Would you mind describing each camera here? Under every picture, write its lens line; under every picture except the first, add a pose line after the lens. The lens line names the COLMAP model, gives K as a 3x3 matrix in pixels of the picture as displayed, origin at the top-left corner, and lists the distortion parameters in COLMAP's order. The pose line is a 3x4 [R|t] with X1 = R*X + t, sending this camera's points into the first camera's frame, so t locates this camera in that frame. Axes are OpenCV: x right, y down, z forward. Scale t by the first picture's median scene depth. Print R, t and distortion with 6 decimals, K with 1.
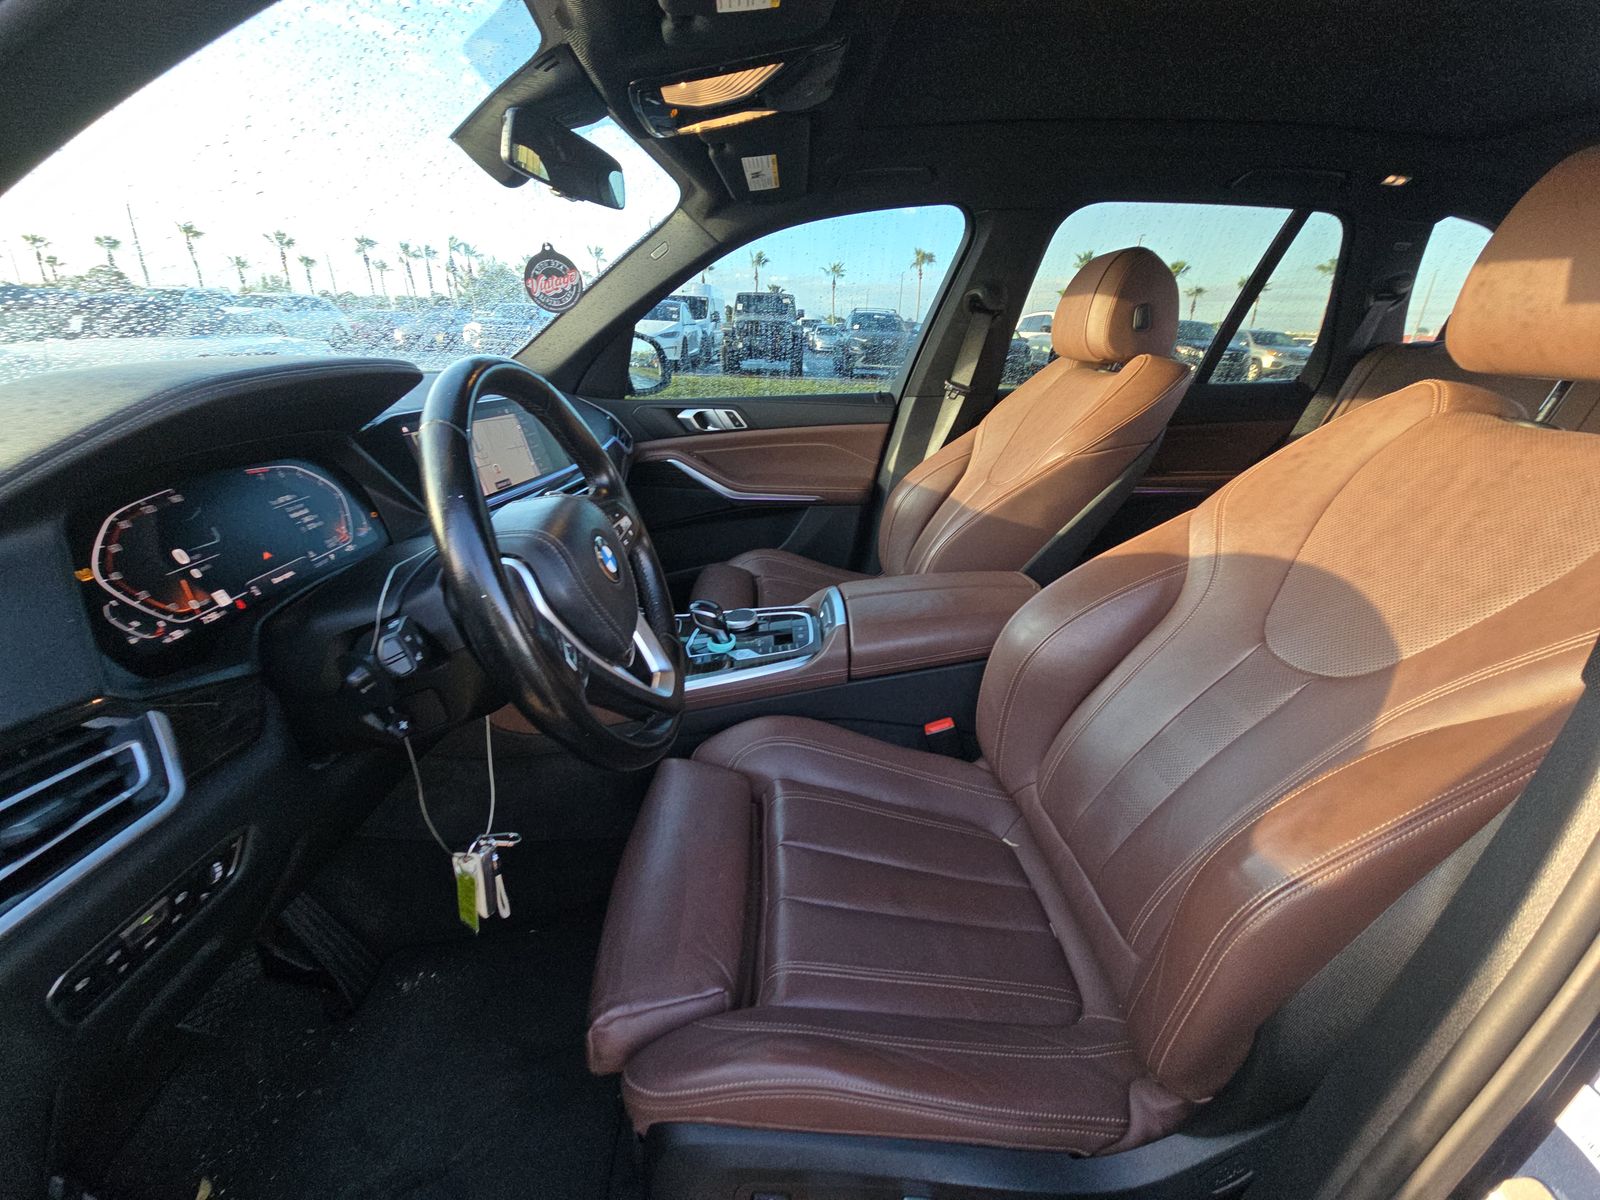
lens RADIAL K [[654.9, 0, 796.8], [0, 654.9, 602.9], [0, 0, 1]] dist [0.002660, -0.002361]
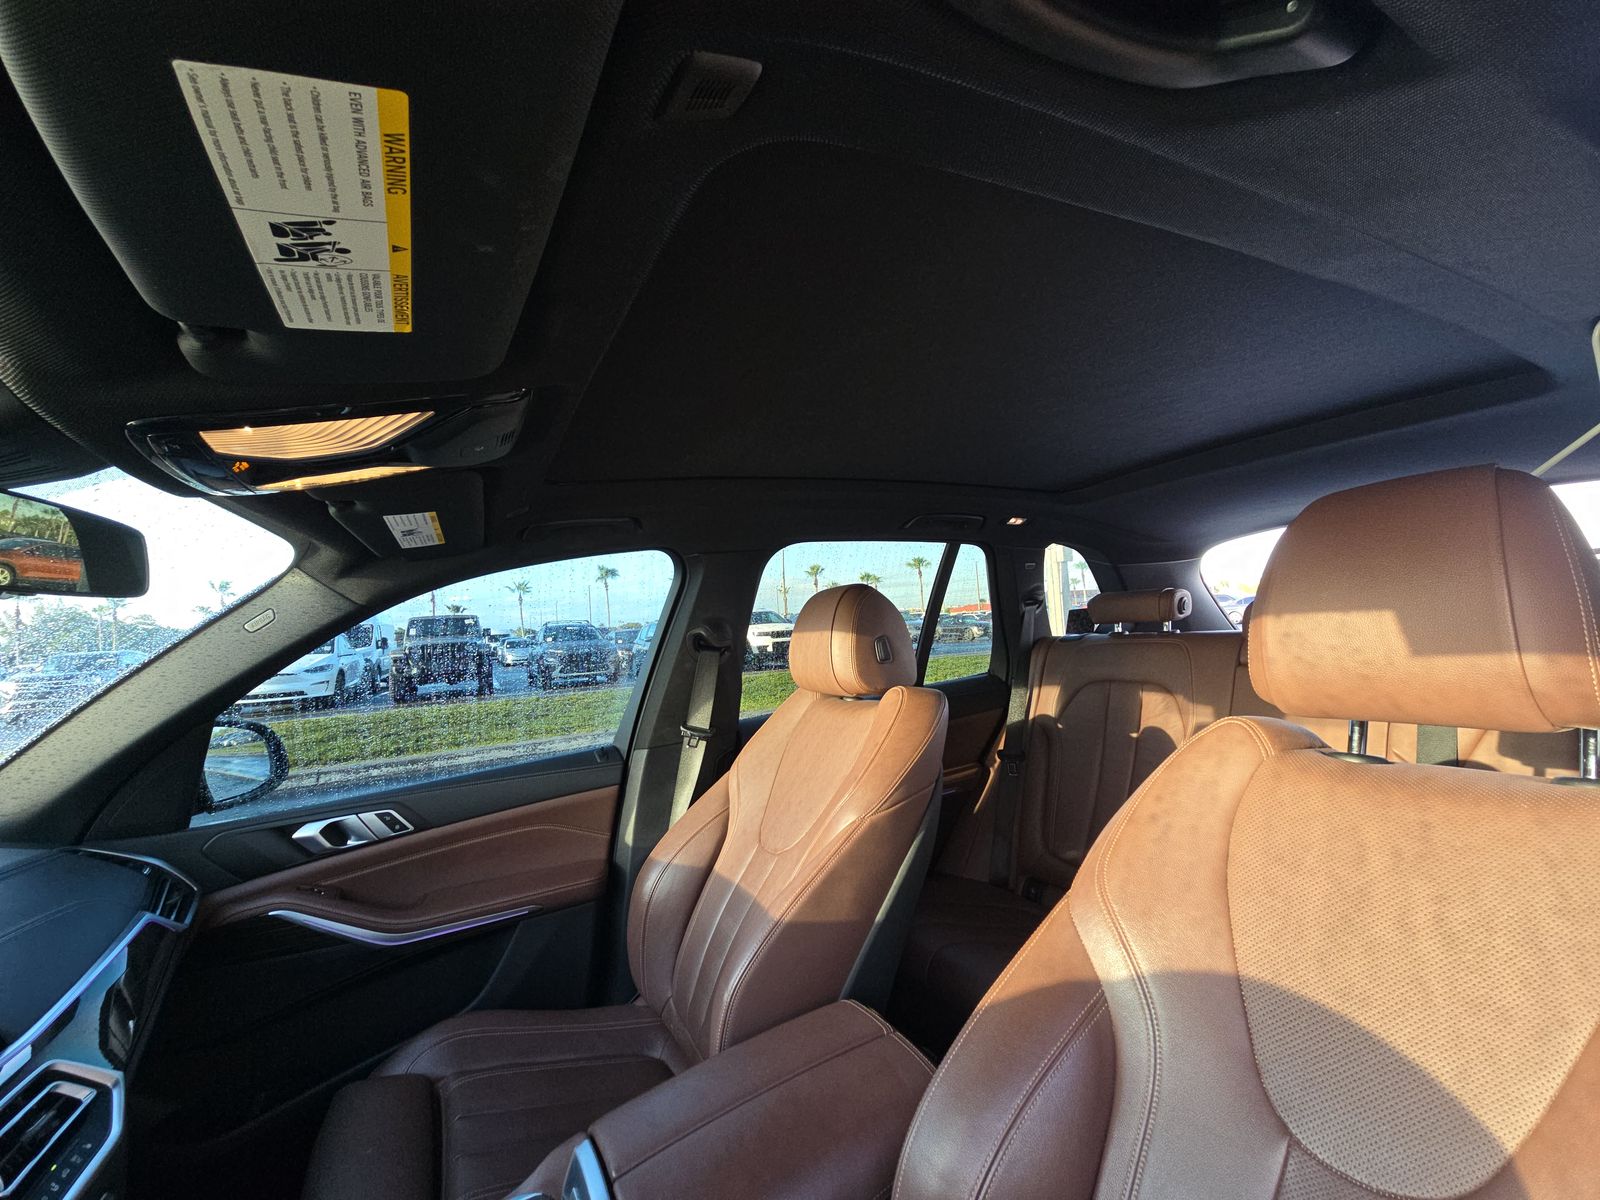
lens RADIAL K [[654.9, 0, 803.7], [0, 654.9, 597.2], [0, 0, 1]] dist [0.002660, -0.002361]
pose [[0.894302, -0.066915, 0.442432, 0.004308], [0.250436, 0.894241, -0.370966, -0.132163], [-0.370817, 0.442557, 0.816479, 0.169462]]
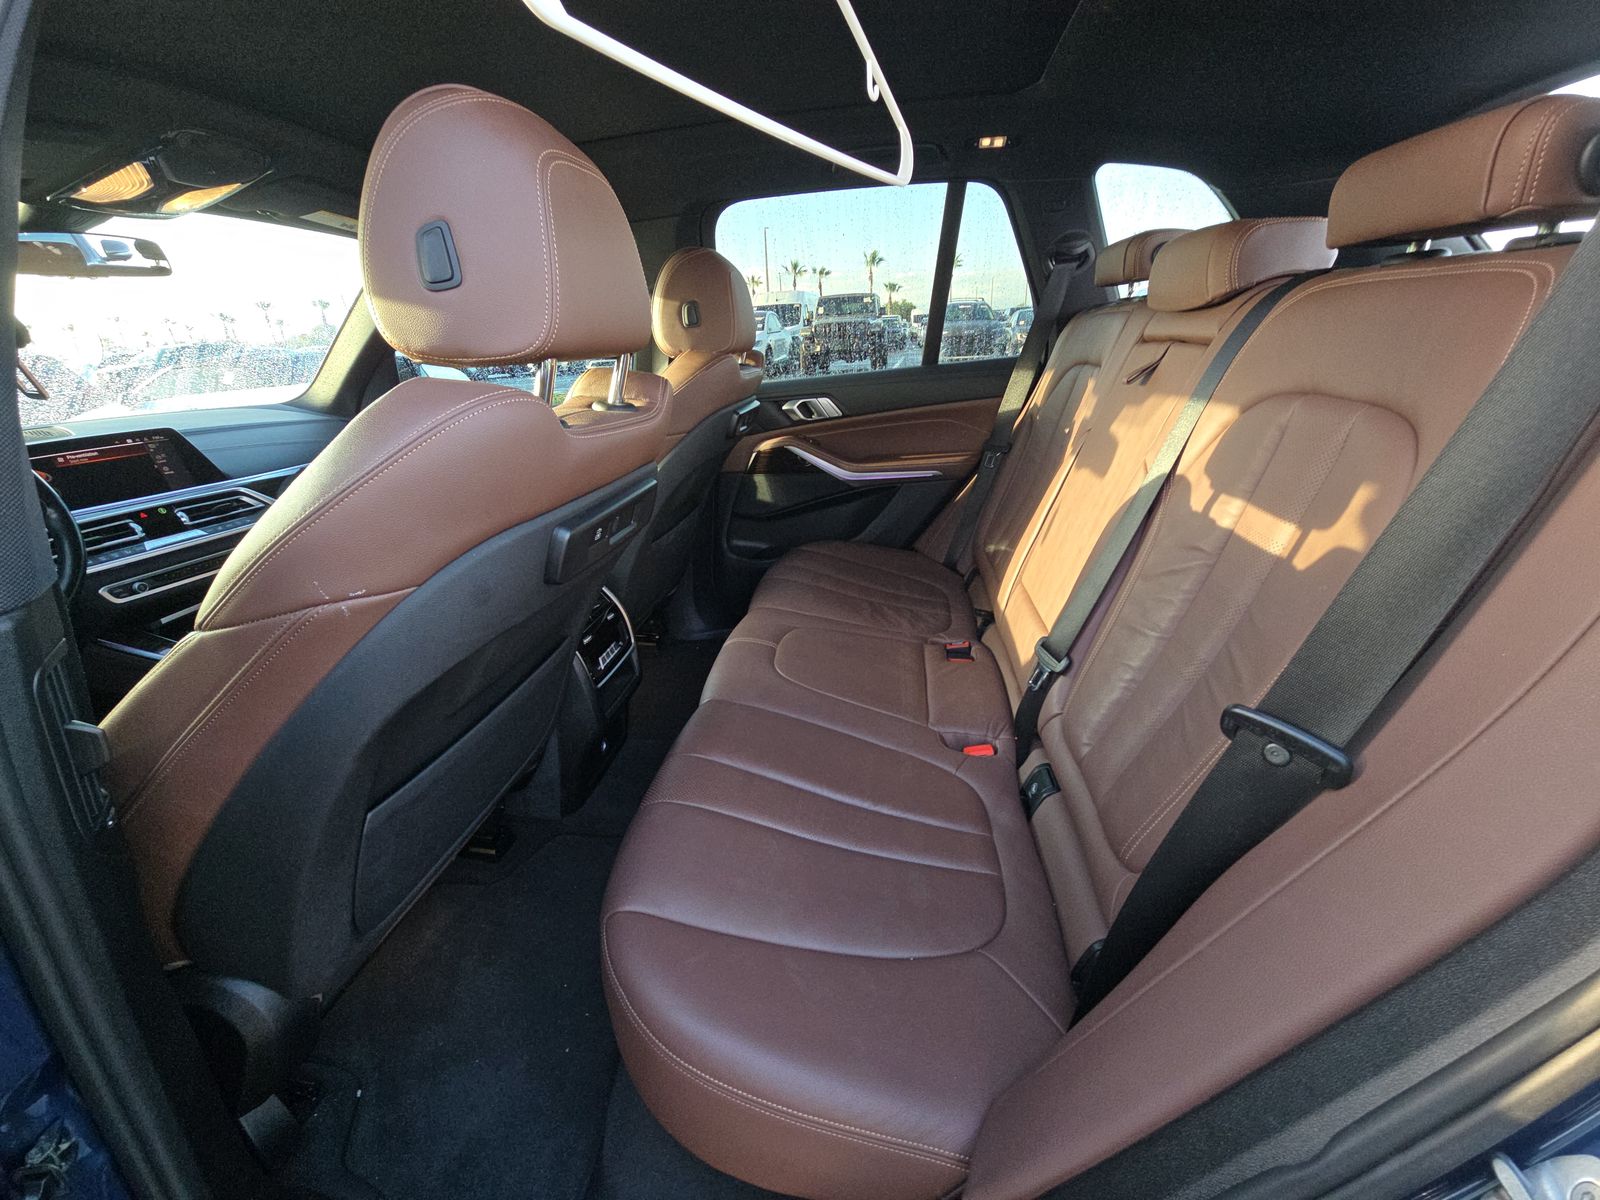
lens RADIAL K [[654.9, 0, 798.7], [0, 654.9, 595.5], [0, 0, 1]] dist [0.002660, -0.002361]
pose [[0.981078, -0.017758, -0.192795, 0.661865], [0.015624, 0.999799, -0.012584, 0.022682], [0.192980, 0.009333, 0.981158, 0.004606]]
